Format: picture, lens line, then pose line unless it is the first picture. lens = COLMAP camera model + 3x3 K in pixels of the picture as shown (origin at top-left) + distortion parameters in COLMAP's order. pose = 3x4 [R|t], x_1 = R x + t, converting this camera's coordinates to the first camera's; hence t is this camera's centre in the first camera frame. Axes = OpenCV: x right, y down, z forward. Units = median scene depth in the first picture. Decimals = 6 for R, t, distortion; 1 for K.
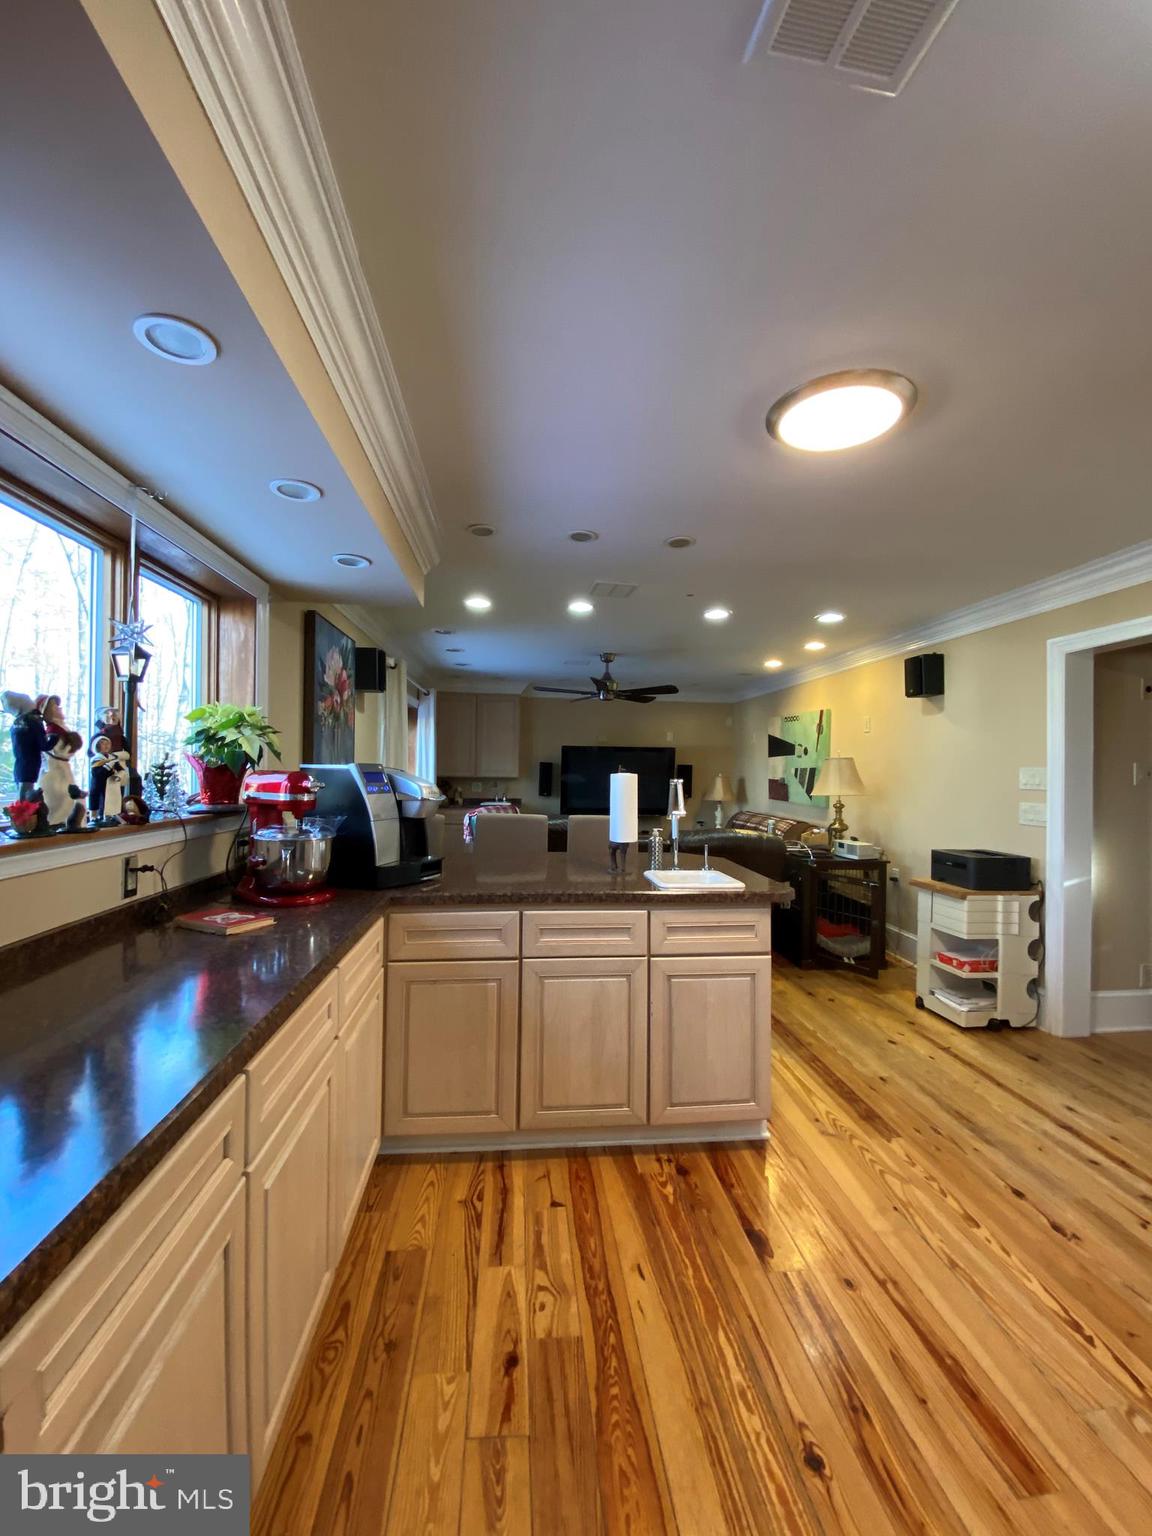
lens RADIAL K [[617.1, 0, 571.5], [0, 617.1, 775.3], [0, 0, 1]] dist [0.027038, -0.025054]
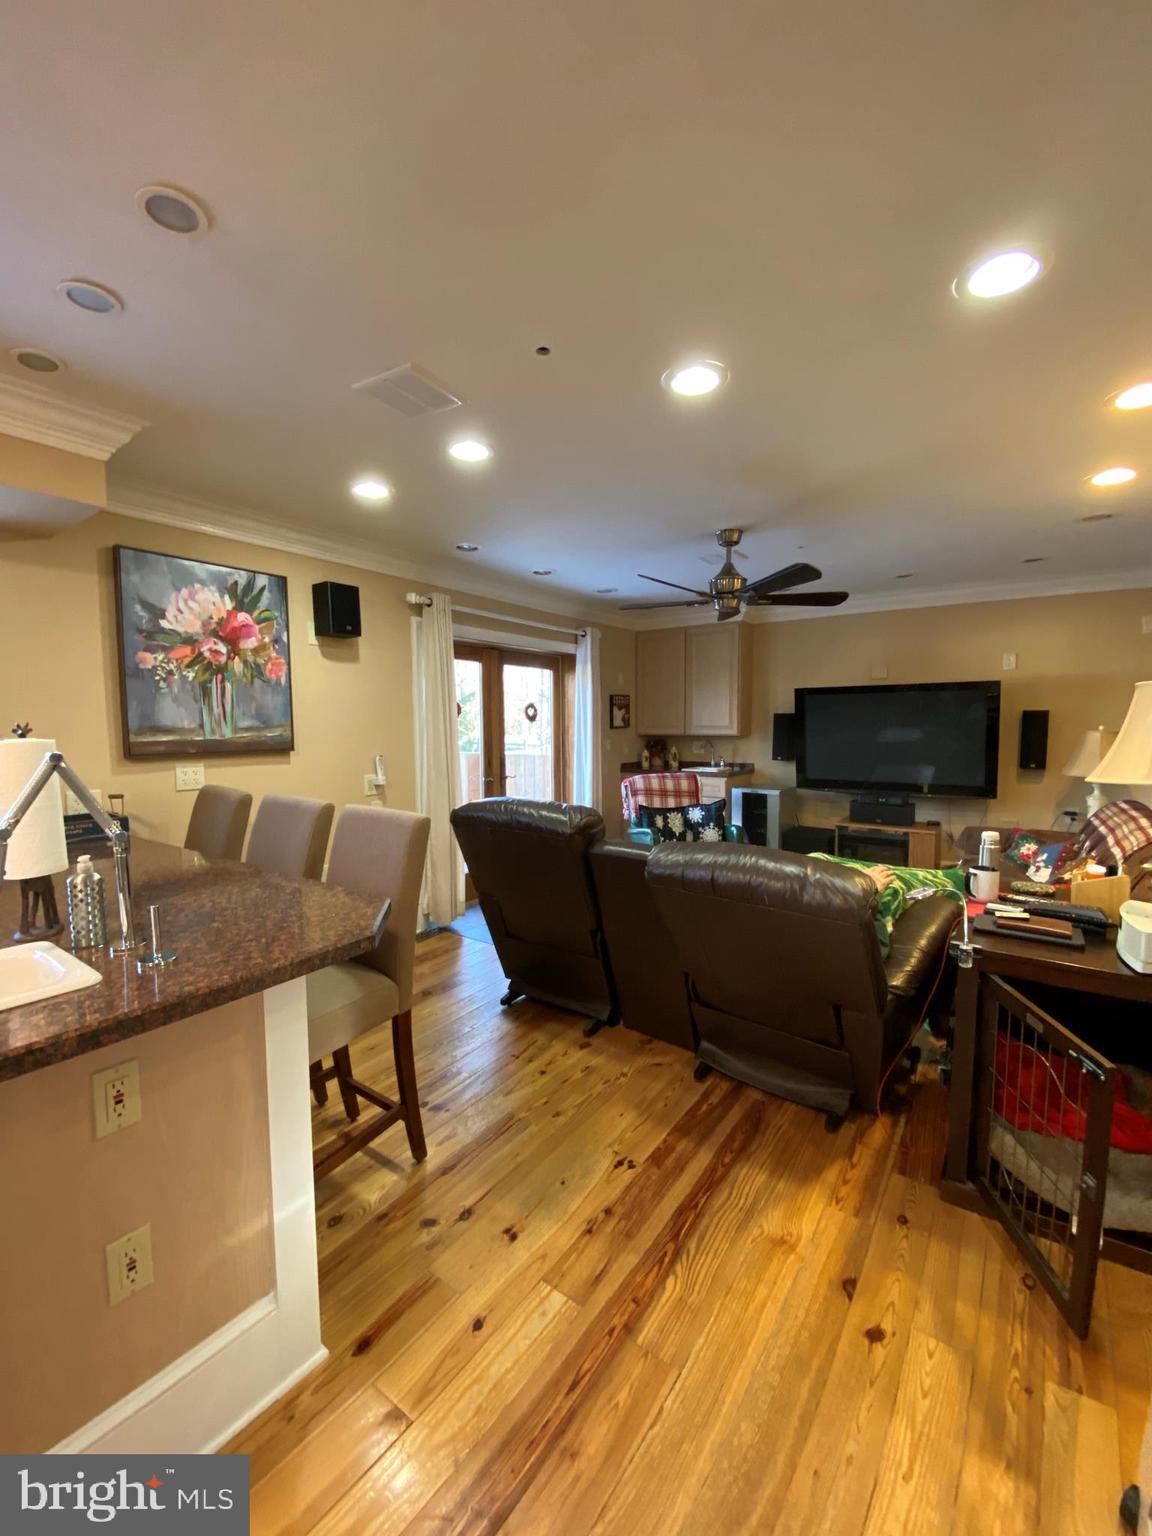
lens RADIAL K [[617.1, 0, 571.5], [0, 617.1, 775.3], [0, 0, 1]] dist [0.027038, -0.025054]
pose [[0.754481, 0.032151, -0.655533, 0.868958], [0.014358, 0.997752, 0.065460, 0.001851], [0.656164, -0.058800, 0.752324, 1.055119]]
